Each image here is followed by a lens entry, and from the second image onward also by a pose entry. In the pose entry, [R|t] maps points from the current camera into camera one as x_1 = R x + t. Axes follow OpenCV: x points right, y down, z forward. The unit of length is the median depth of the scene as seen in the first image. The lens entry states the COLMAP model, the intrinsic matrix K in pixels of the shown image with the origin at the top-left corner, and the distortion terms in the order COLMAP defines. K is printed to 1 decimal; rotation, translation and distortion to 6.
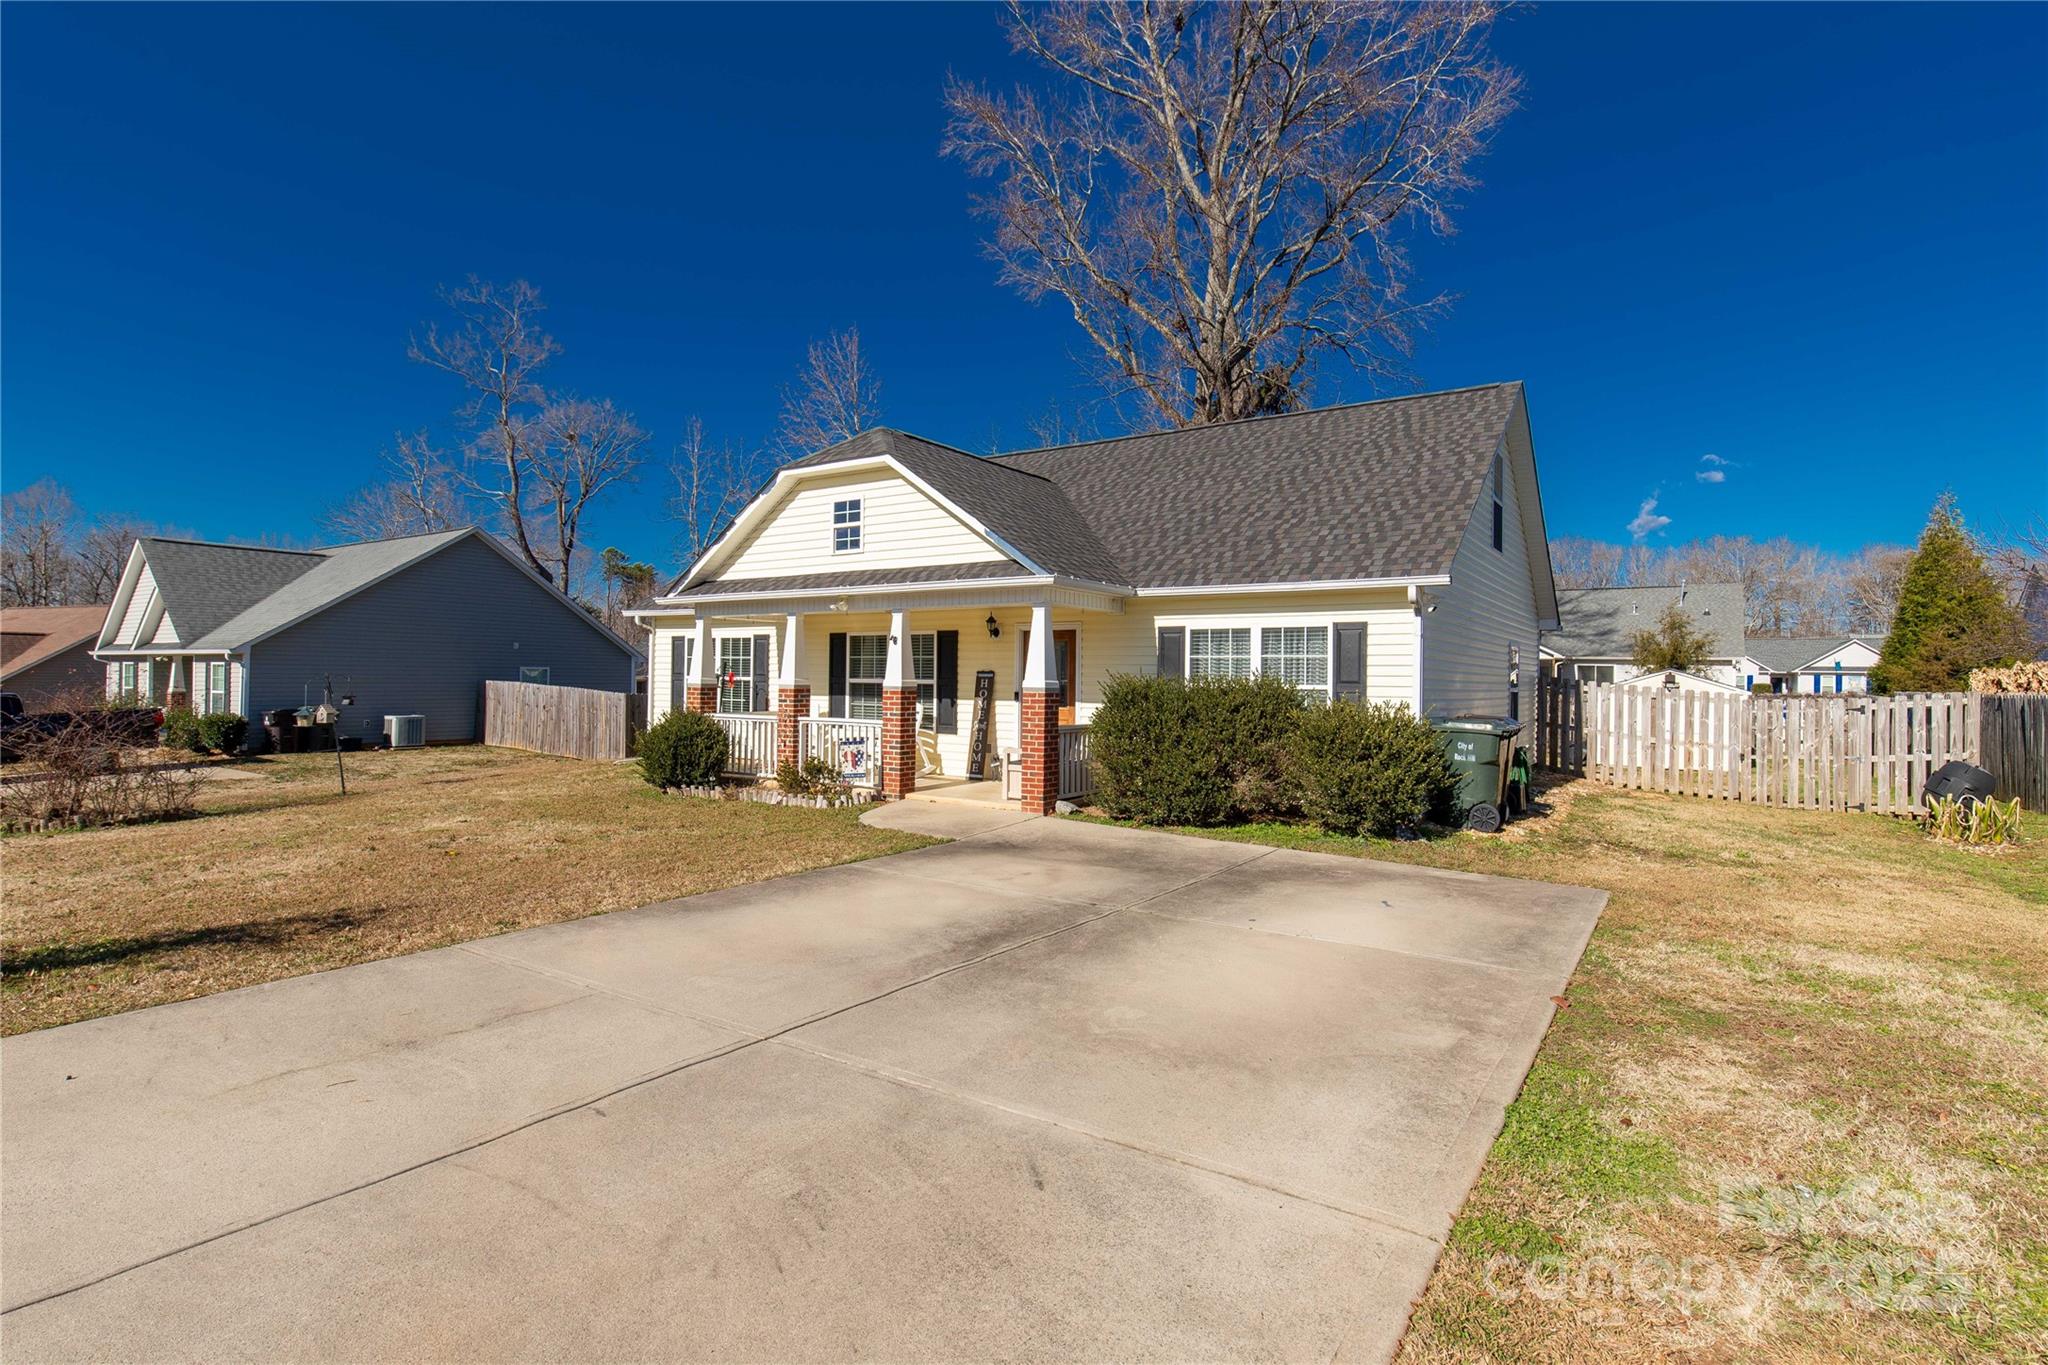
lens RADIAL K [[1020.6, 0, 1026.2], [0, 1020.6, 668.5], [0, 0, 1]] dist [-0.001695, 0.001986]
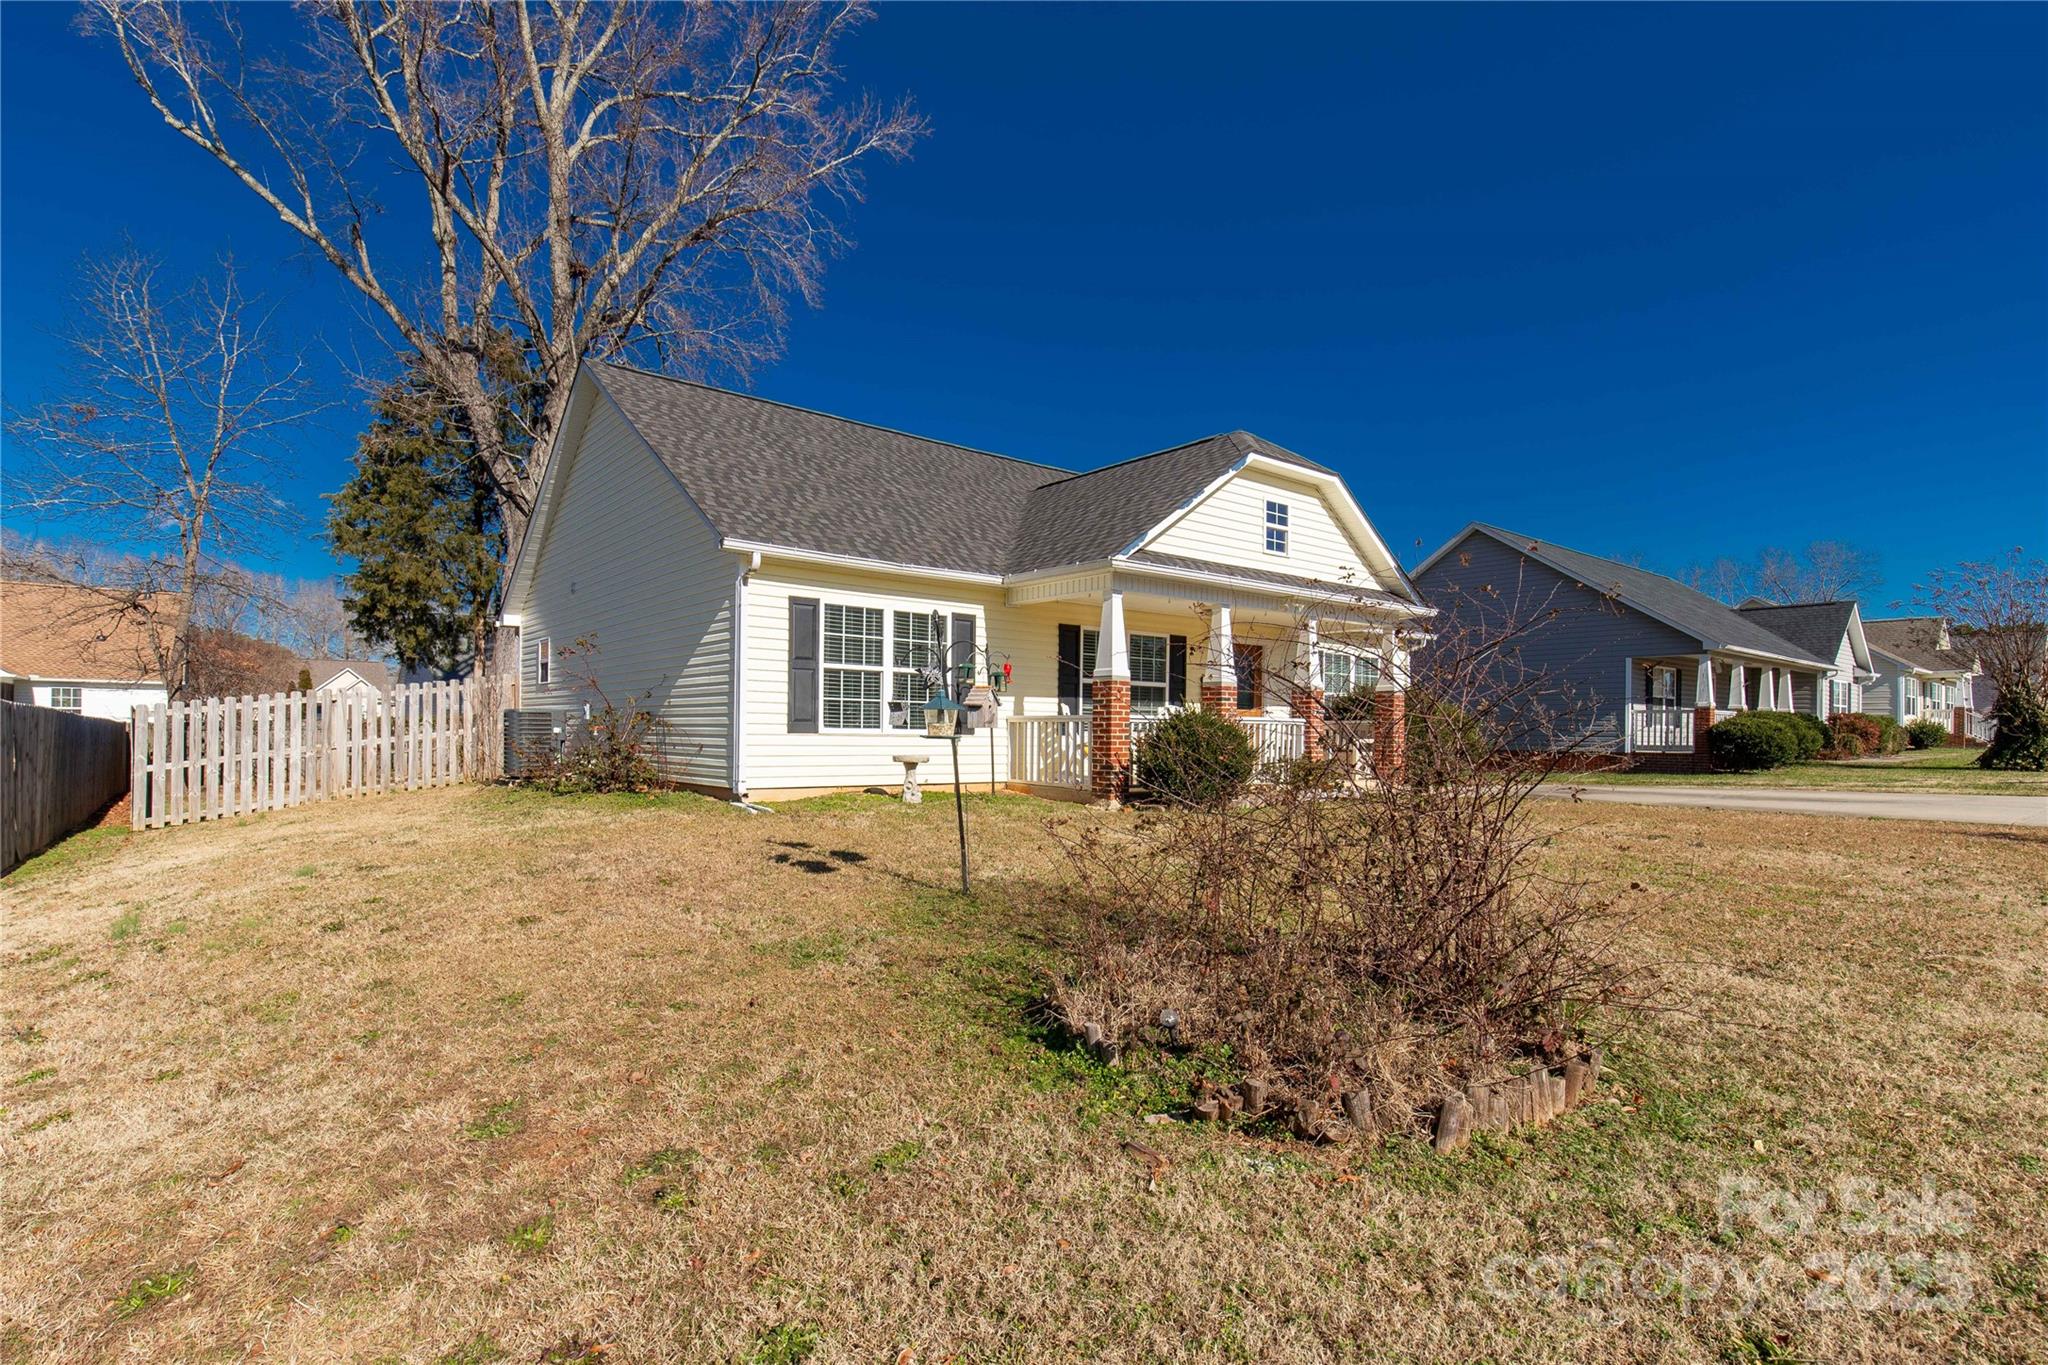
lens RADIAL K [[1020.6, 0, 967.0], [0, 1020.6, 721.6], [0, 0, 1]] dist [-0.001695, 0.001986]
pose [[0.292808, 0.000535, 0.956171, -1.215058], [-0.017482, 0.999836, 0.004794, 0.052142], [-0.956011, -0.018120, 0.292769, 0.980281]]
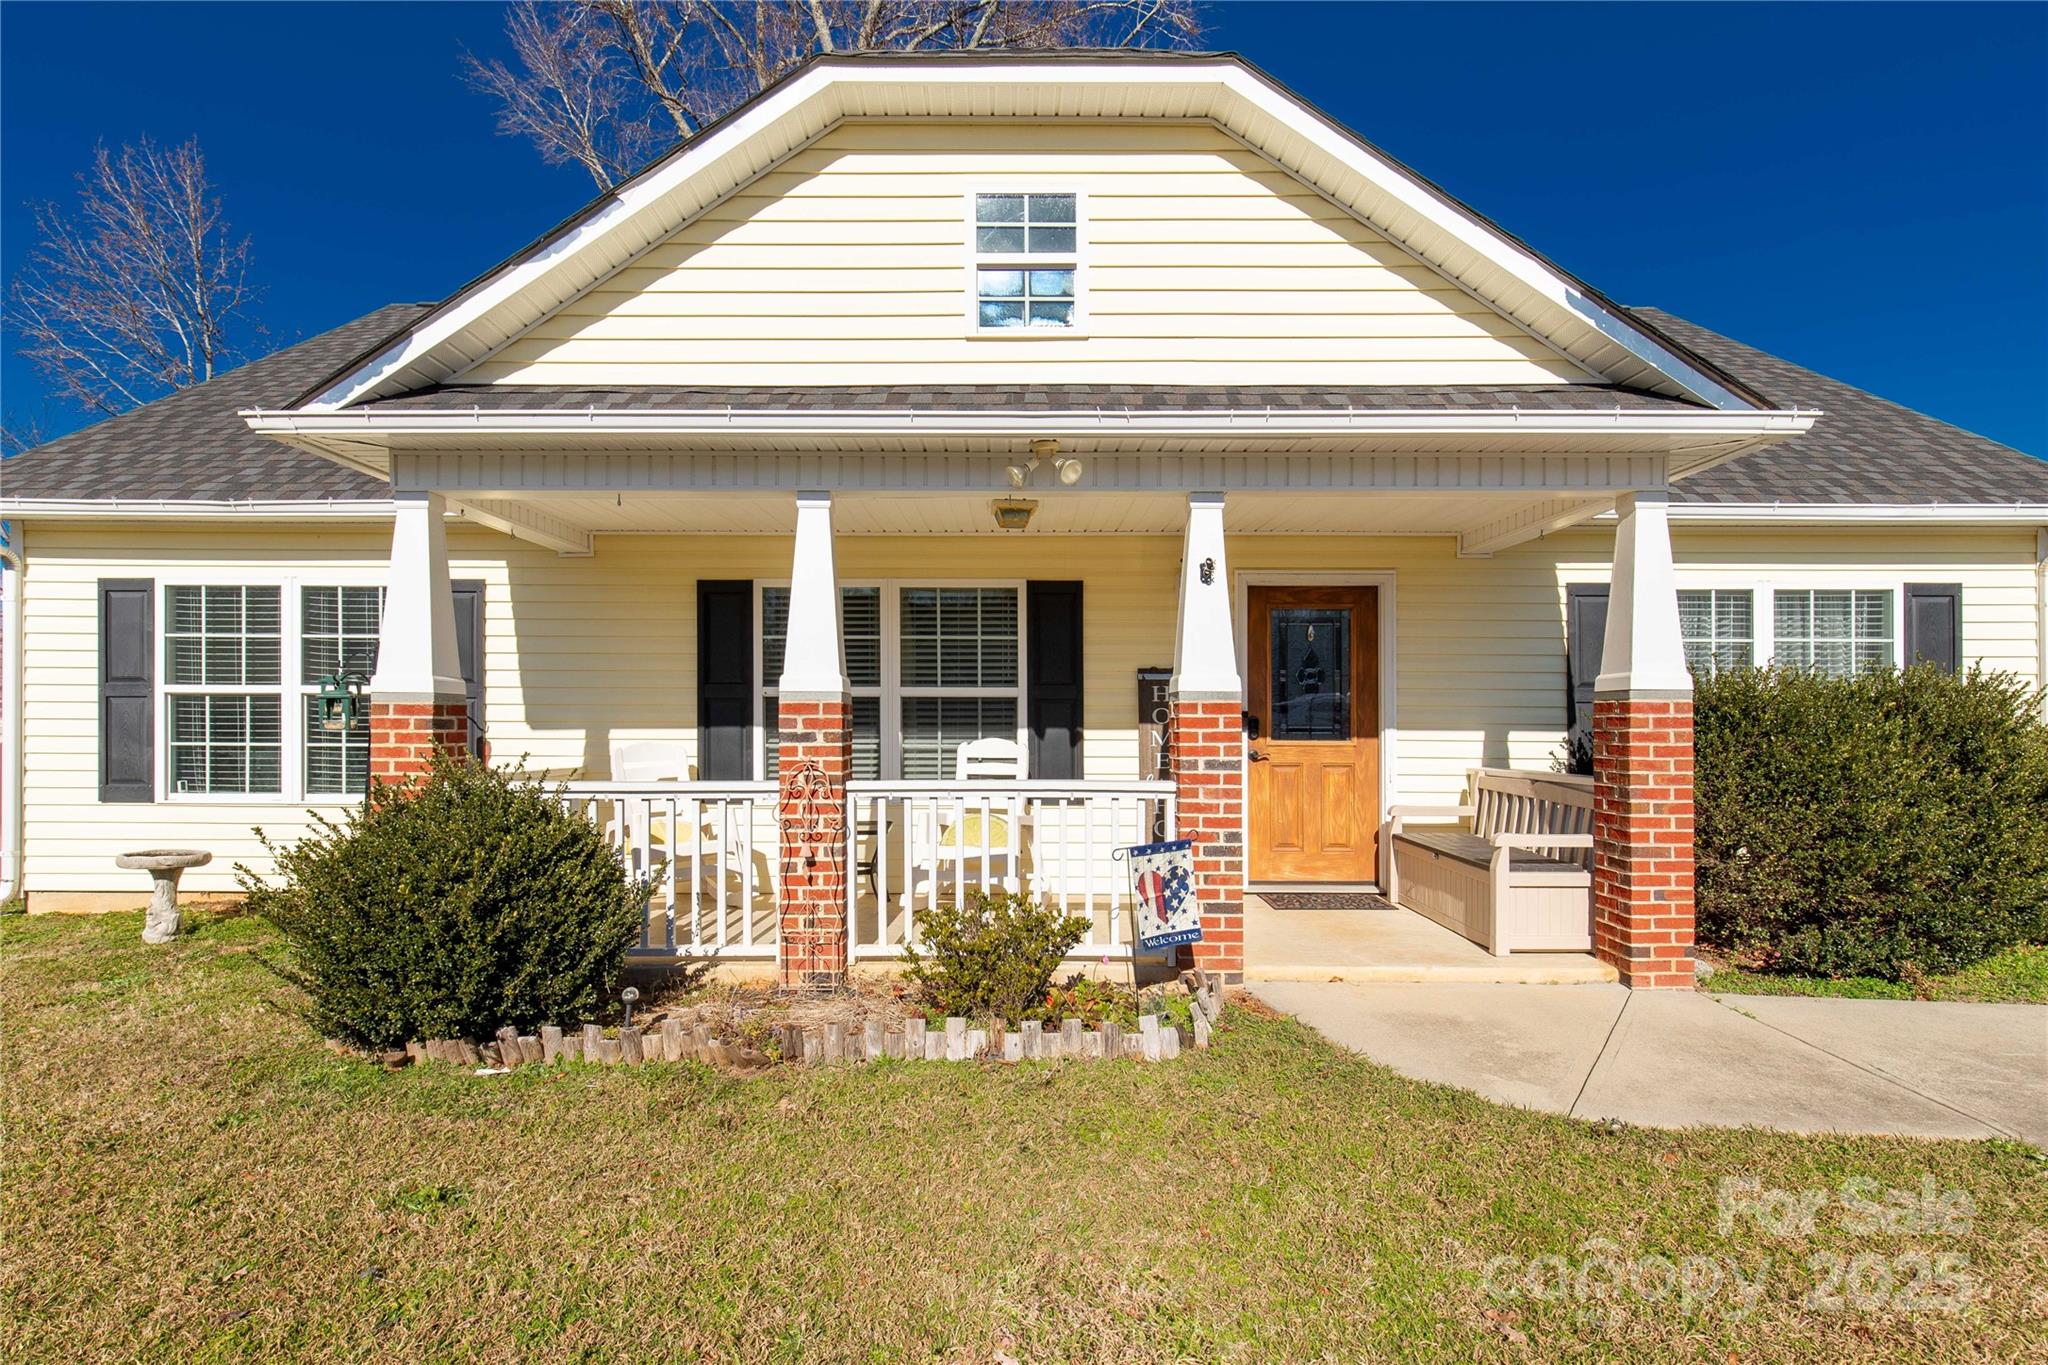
lens RADIAL K [[1020.6, 0, 1011.3], [0, 1020.6, 729.5], [0, 0, 1]] dist [-0.001695, 0.001986]
pose [[0.823196, -0.014002, 0.567584, -0.387688], [0.001836, 0.999756, 0.022001, 0.021755], [-0.567754, -0.017069, 0.823021, 0.686269]]
